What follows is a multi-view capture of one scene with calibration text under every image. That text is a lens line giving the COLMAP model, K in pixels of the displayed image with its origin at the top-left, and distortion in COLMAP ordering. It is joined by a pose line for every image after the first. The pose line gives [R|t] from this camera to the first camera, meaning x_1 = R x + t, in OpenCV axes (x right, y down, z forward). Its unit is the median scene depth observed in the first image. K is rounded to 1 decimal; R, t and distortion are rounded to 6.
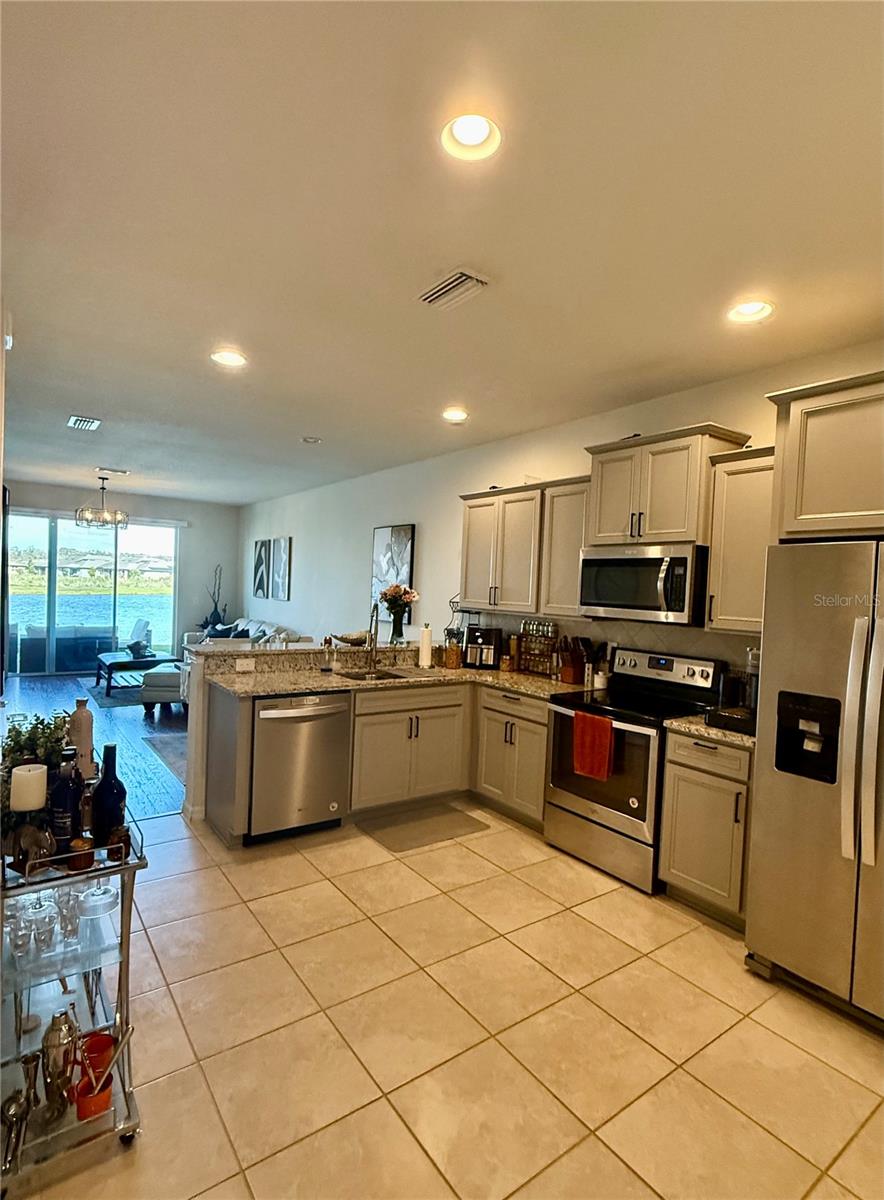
lens RADIAL K [[601.5, 0, 437.2], [0, 601.5, 602.5], [0, 0, 1]] dist [-0.002483, -0.000548]
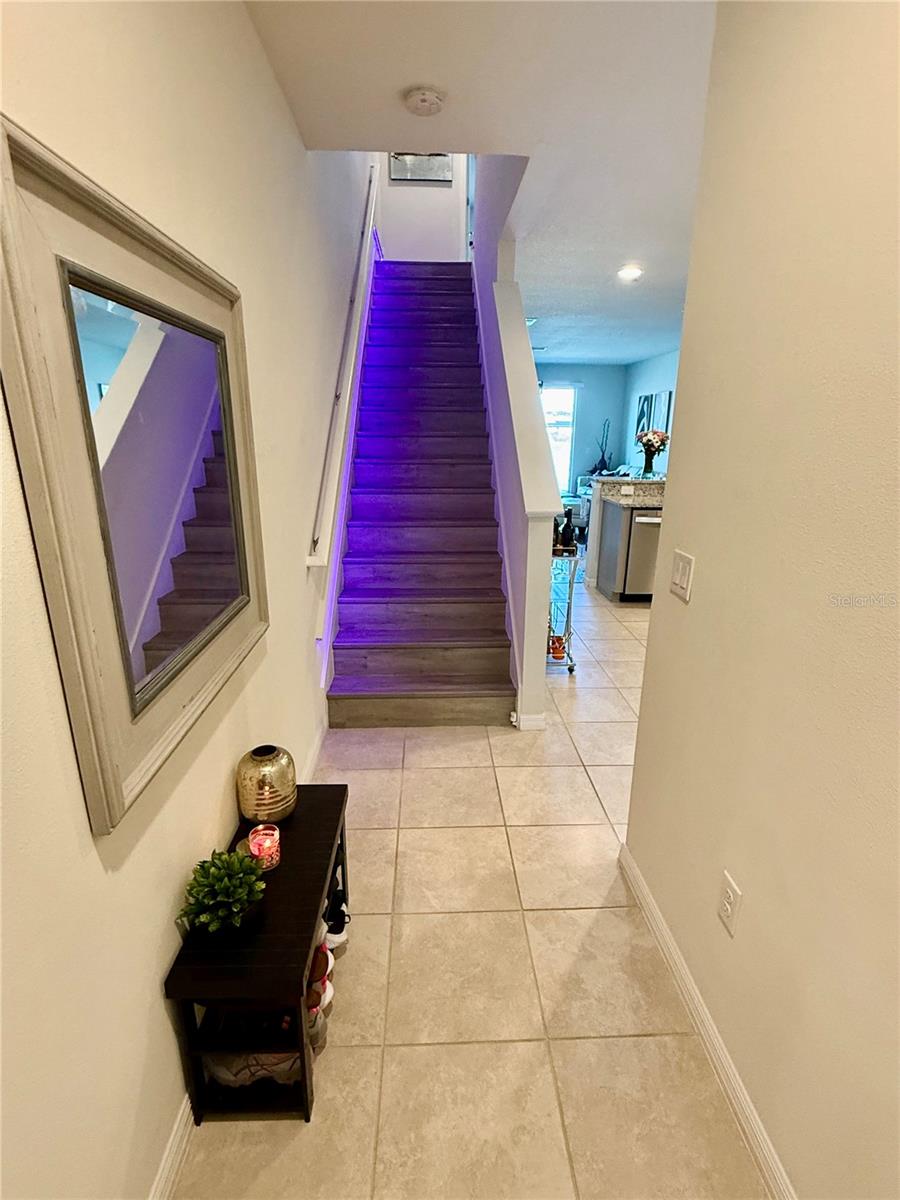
lens RADIAL K [[602.1, 0, 453.6], [0, 602.1, 600.2], [0, 0, 1]] dist [-0.002541, 0.001917]
pose [[0.836549, 0.121673, -0.534212, 0.153590], [0.006357, 0.972809, 0.231523, 0.020427], [0.547856, -0.197076, 0.813028, -0.511914]]
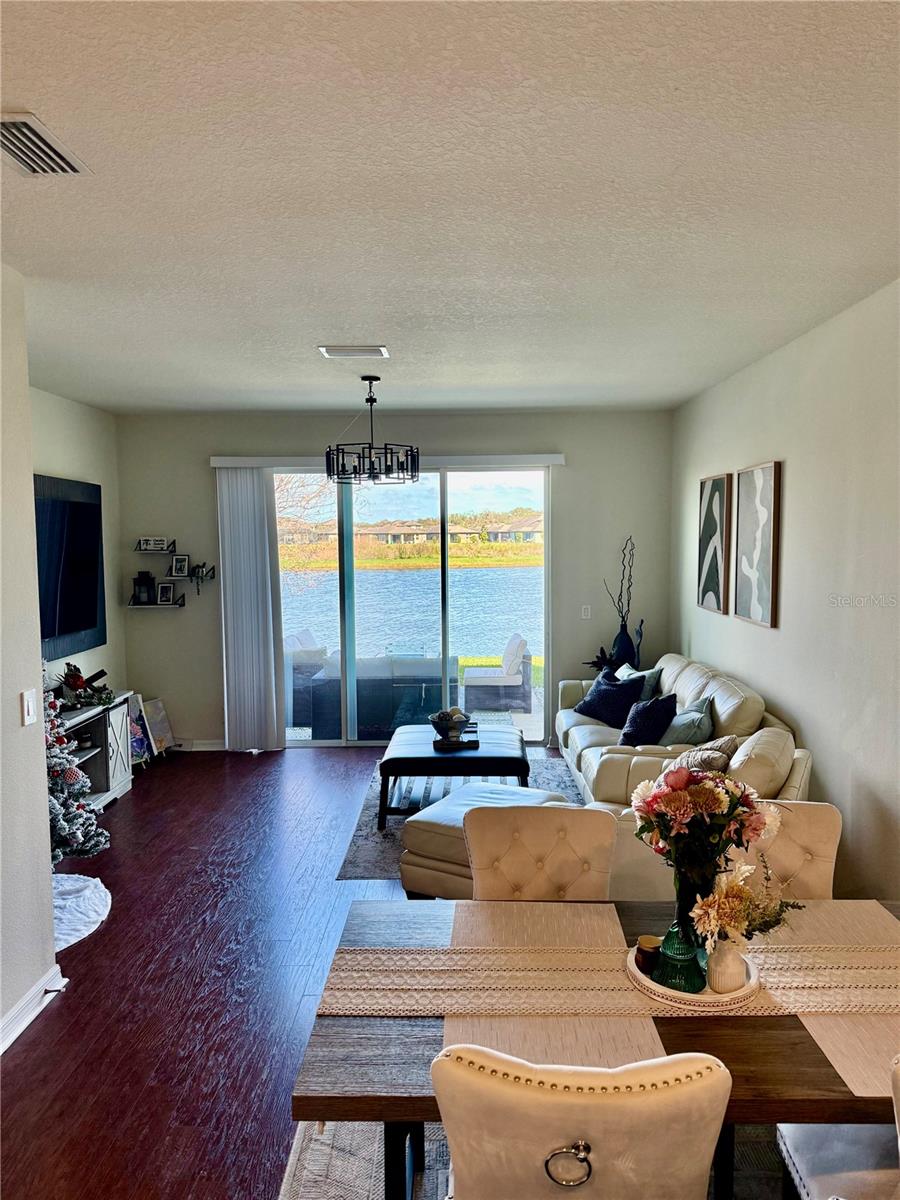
lens RADIAL K [[842.7, 0, 448.3], [0, 842.7, 602.5], [0, 0, 1]] dist [0.054804, -0.052108]
pose [[0.799948, 0.001188, -0.600067, -0.192927], [0.023246, 0.999186, 0.032968, -0.094026], [0.599618, -0.040322, 0.799270, 0.972490]]
